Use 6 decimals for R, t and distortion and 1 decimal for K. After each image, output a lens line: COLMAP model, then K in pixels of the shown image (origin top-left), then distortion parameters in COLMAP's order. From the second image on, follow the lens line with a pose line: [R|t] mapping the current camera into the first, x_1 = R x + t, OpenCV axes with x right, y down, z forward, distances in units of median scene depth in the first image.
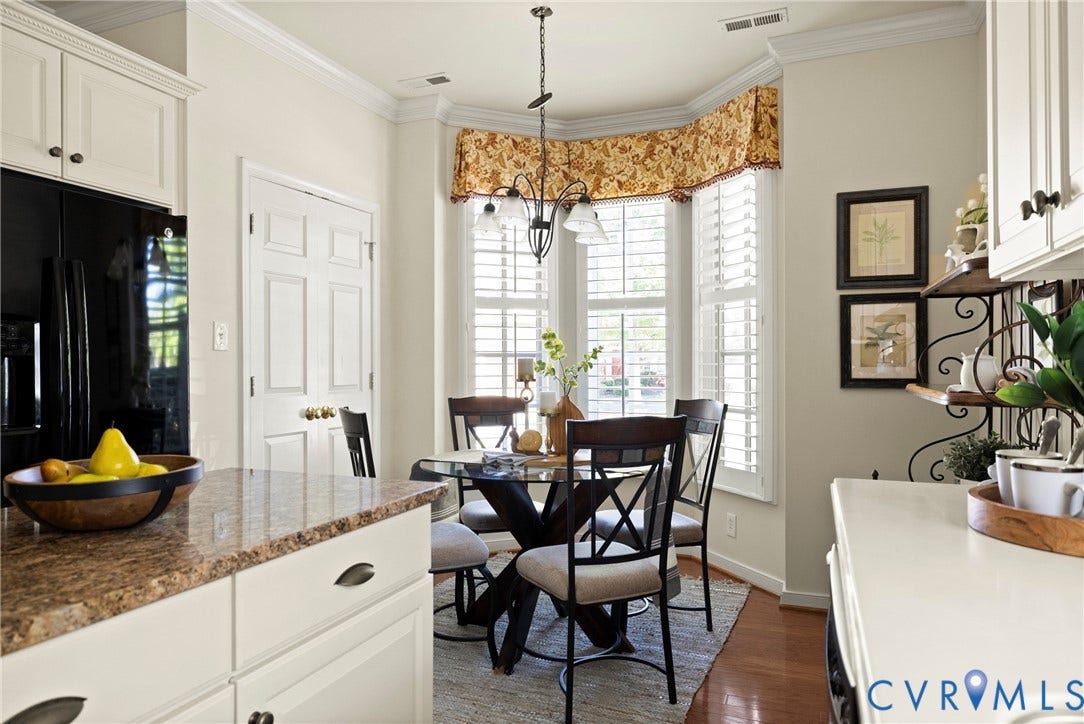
lens RADIAL K [[694.2, 0, 542.2], [0, 694.2, 356.7], [0, 0, 1]] dist [-0.005538, 0.000072]
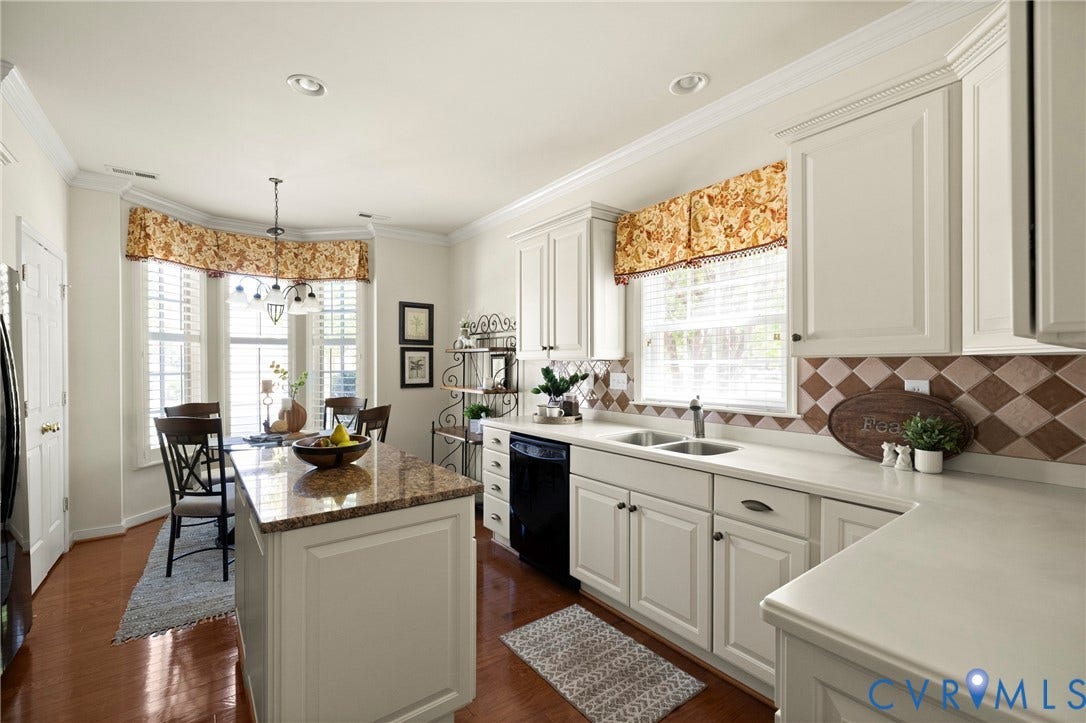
lens RADIAL K [[463.5, 0, 538.8], [0, 463.5, 361.1], [0, 0, 1]] dist [0.006000, -0.000276]
pose [[0.523800, 0.005996, 0.851820, -0.567304], [-0.008089, 0.999965, -0.002065, -0.040203], [-0.851803, -0.005808, 0.523831, -0.155270]]
